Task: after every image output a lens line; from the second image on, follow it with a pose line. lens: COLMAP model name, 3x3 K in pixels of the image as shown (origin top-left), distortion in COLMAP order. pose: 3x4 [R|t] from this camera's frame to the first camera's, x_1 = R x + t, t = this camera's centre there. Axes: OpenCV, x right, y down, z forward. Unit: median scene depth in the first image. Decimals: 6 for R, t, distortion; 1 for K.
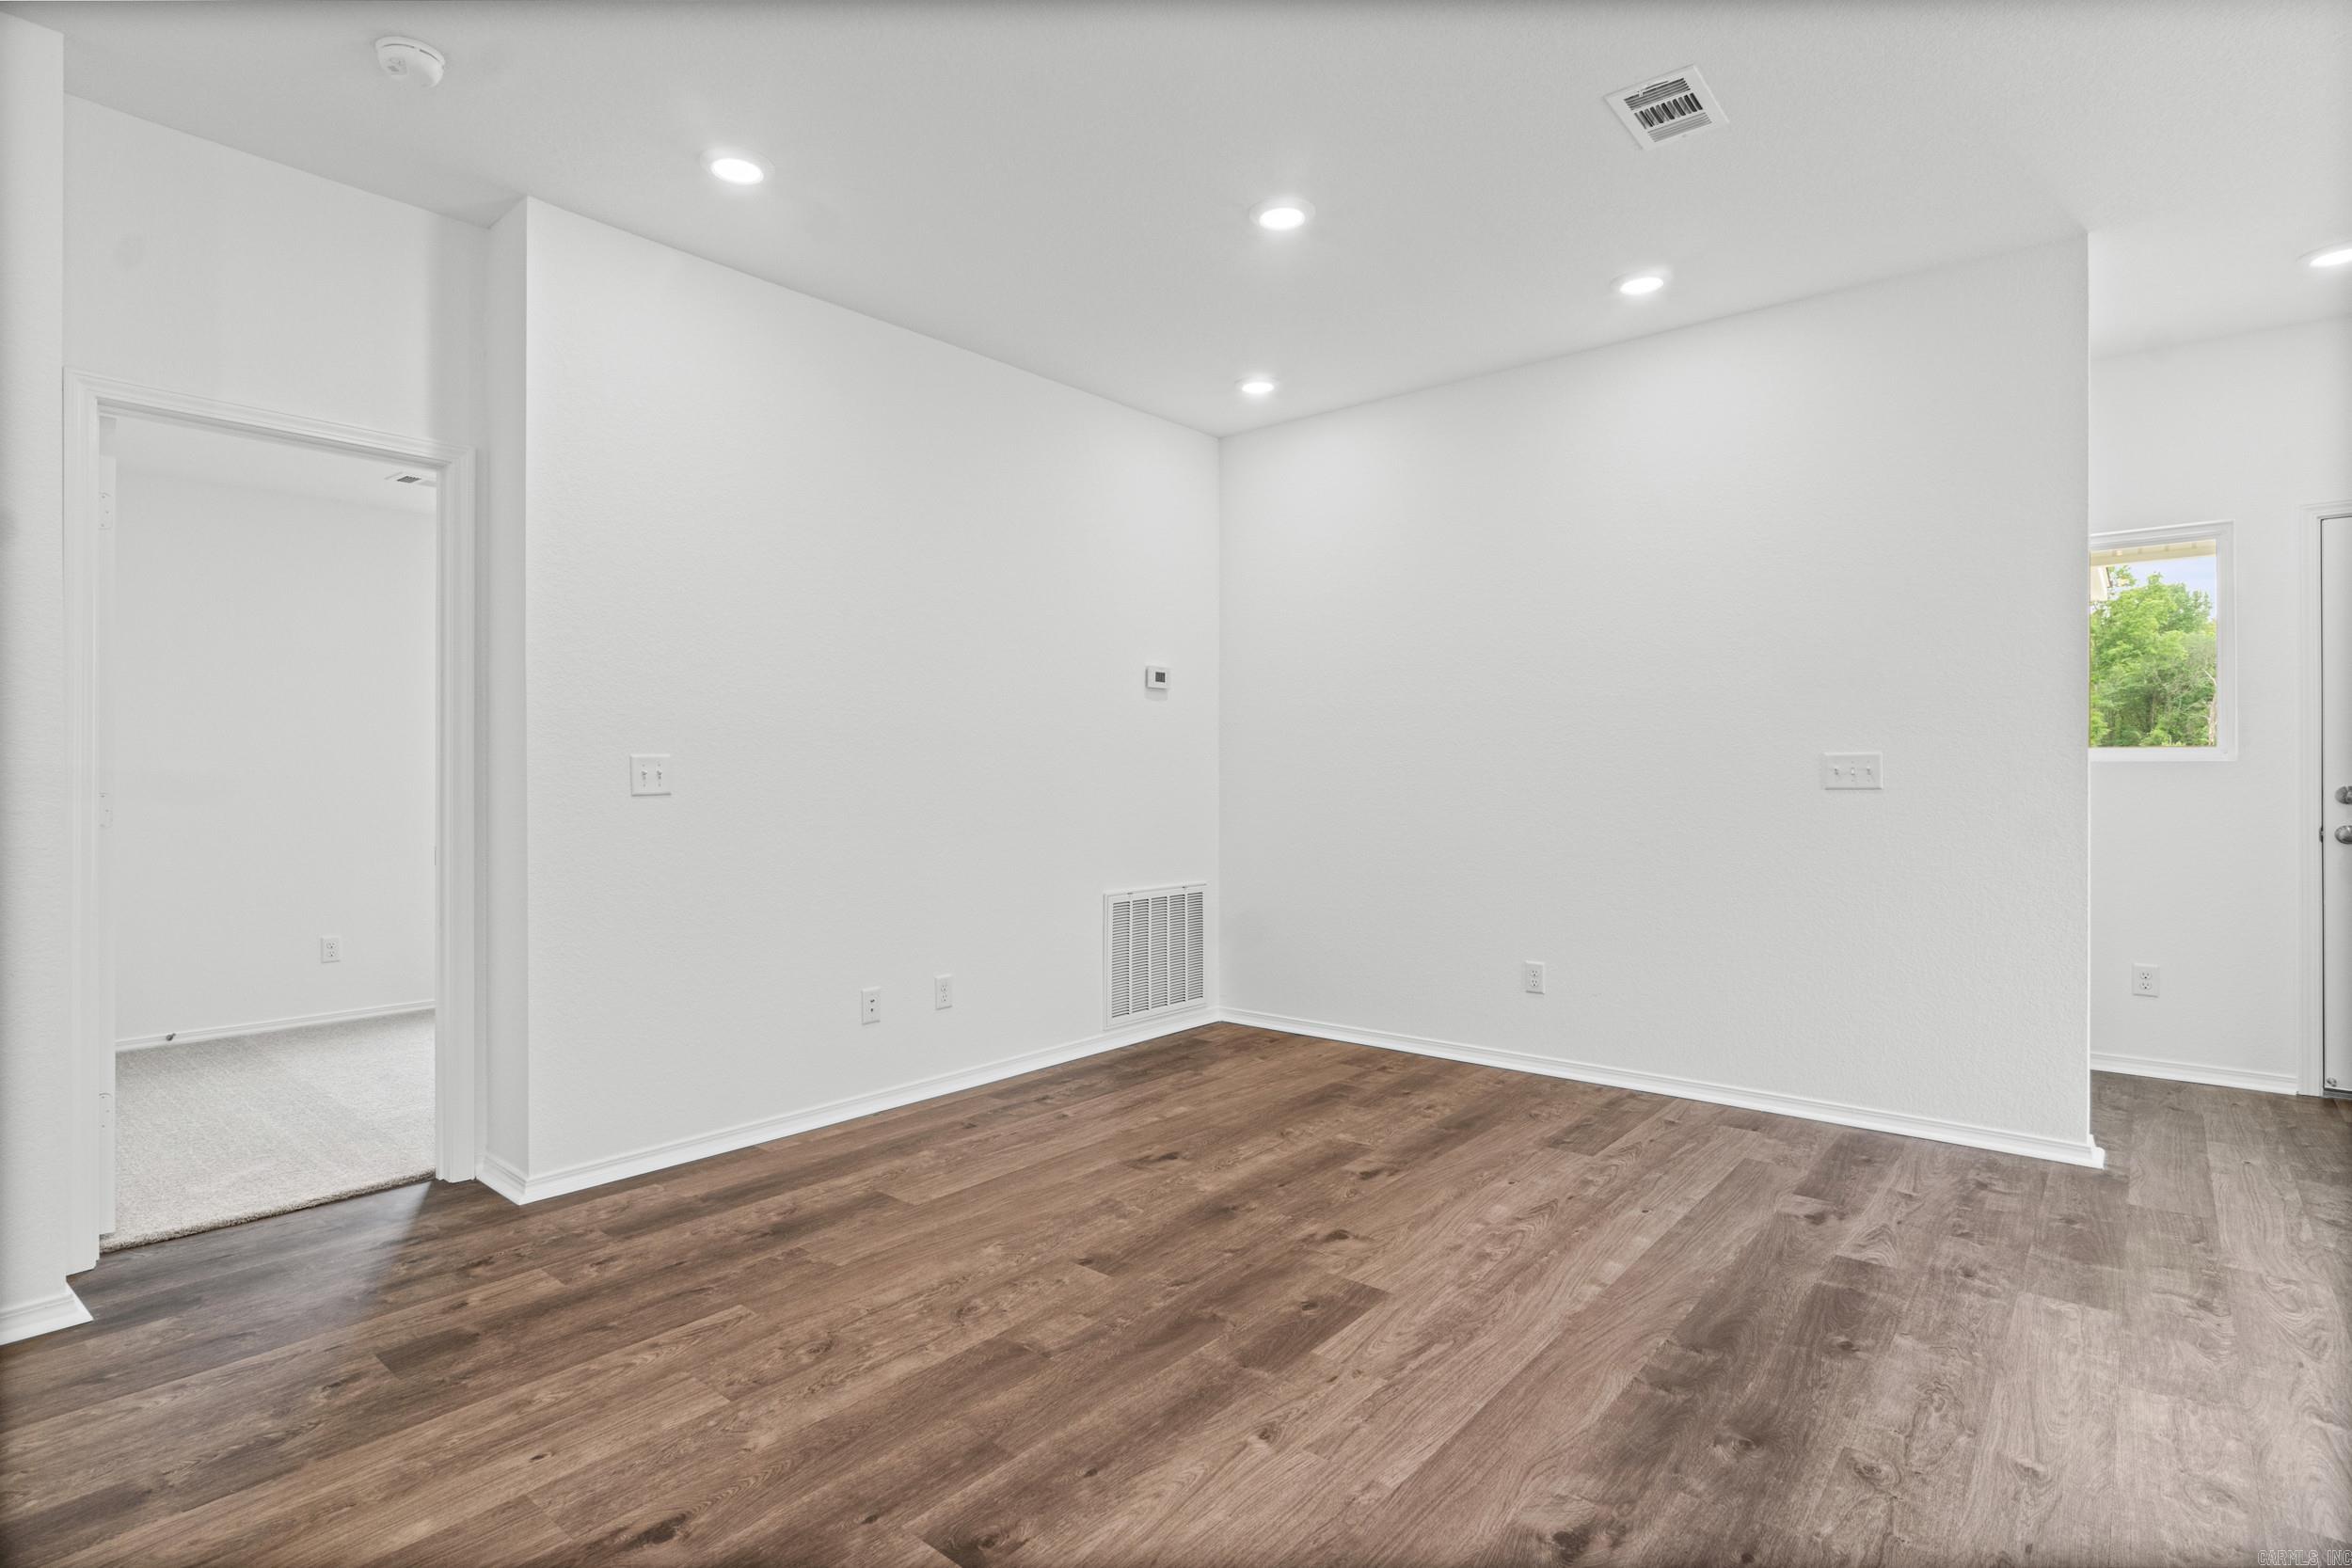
lens RADIAL K [[1191.7, 0, 1160.5], [0, 1191.7, 760.1], [0, 0, 1]] dist [-0.008585, 0.002582]
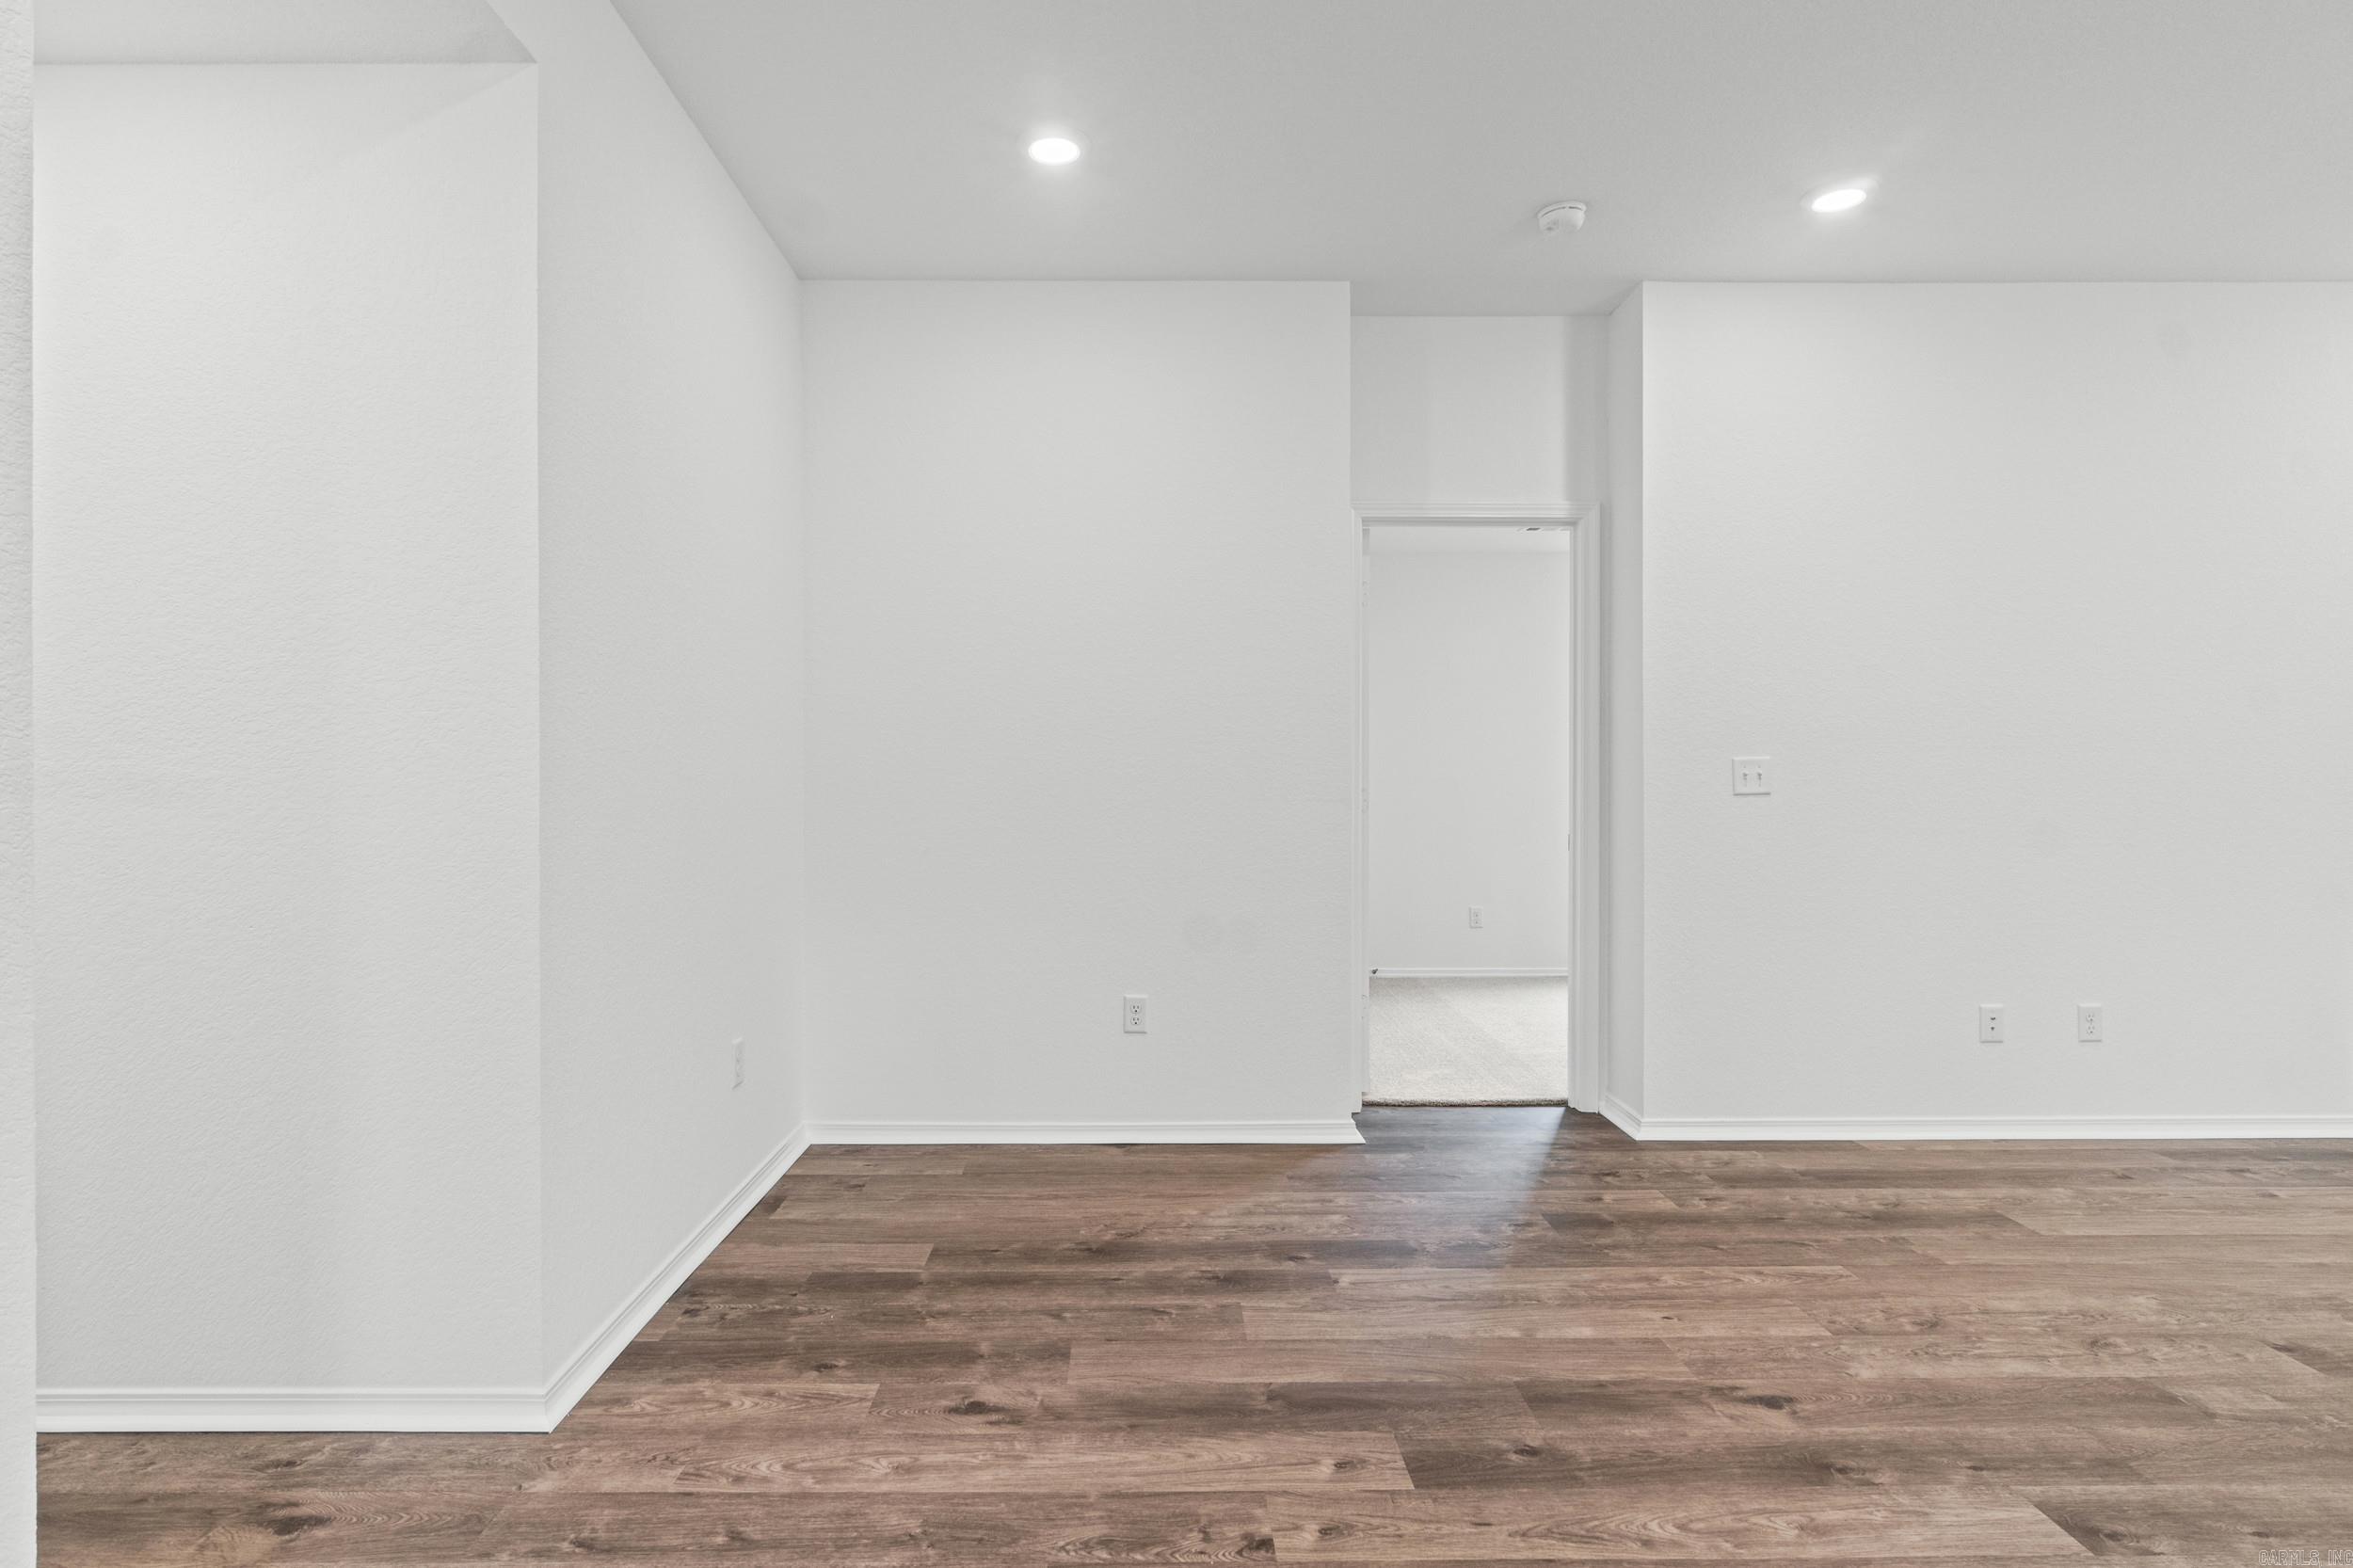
lens RADIAL K [[1192.3, 0, 1124.9], [0, 1192.3, 809.4], [0, 0, 1]] dist [-0.008585, 0.002582]
pose [[0.640257, 0.017338, -0.767965, 0.045576], [0.011718, 0.999408, 0.032332, -0.002454], [0.768071, -0.029700, 0.639675, -0.154983]]
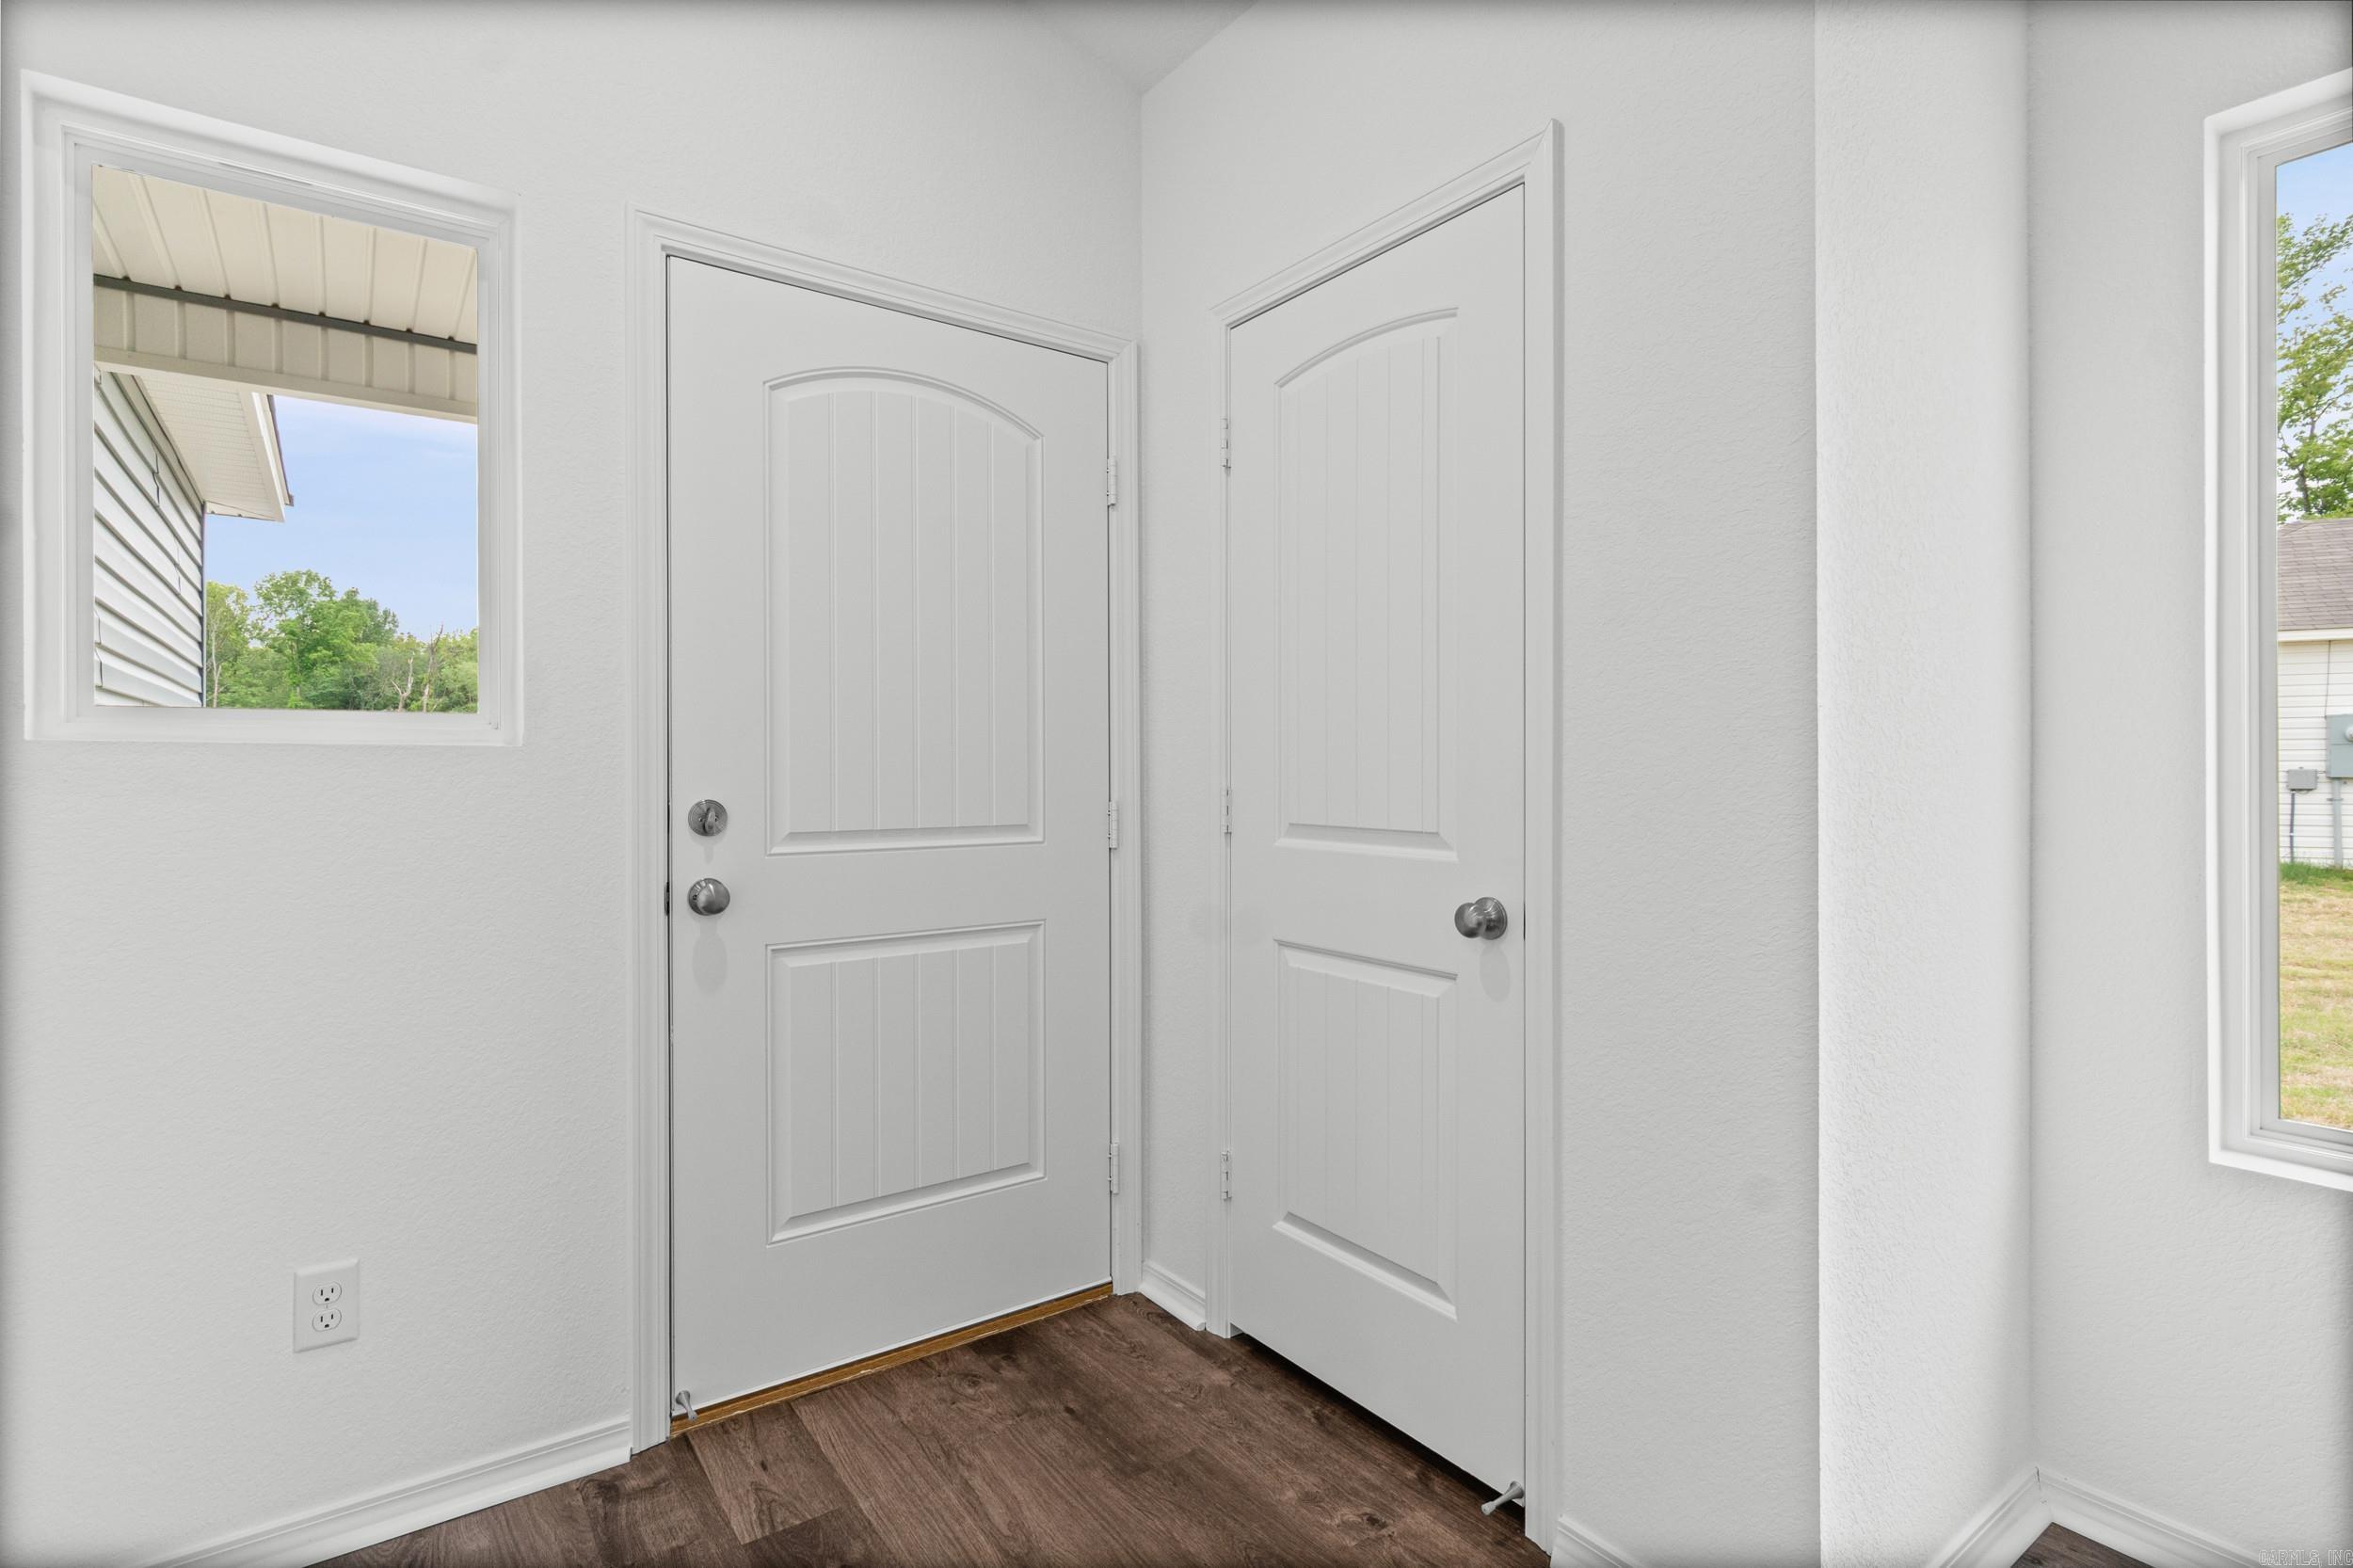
lens RADIAL K [[1143.9, 0, 1168.3], [0, 1143.9, 775.7], [0, 0, 1]] dist [-0.007830, 0.003153]
pose [[0.248468, -0.005544, 0.968624, 0.769592], [-0.008882, 0.999929, 0.008002, 0.007207], [-0.968600, -0.010592, 0.248401, 0.916780]]
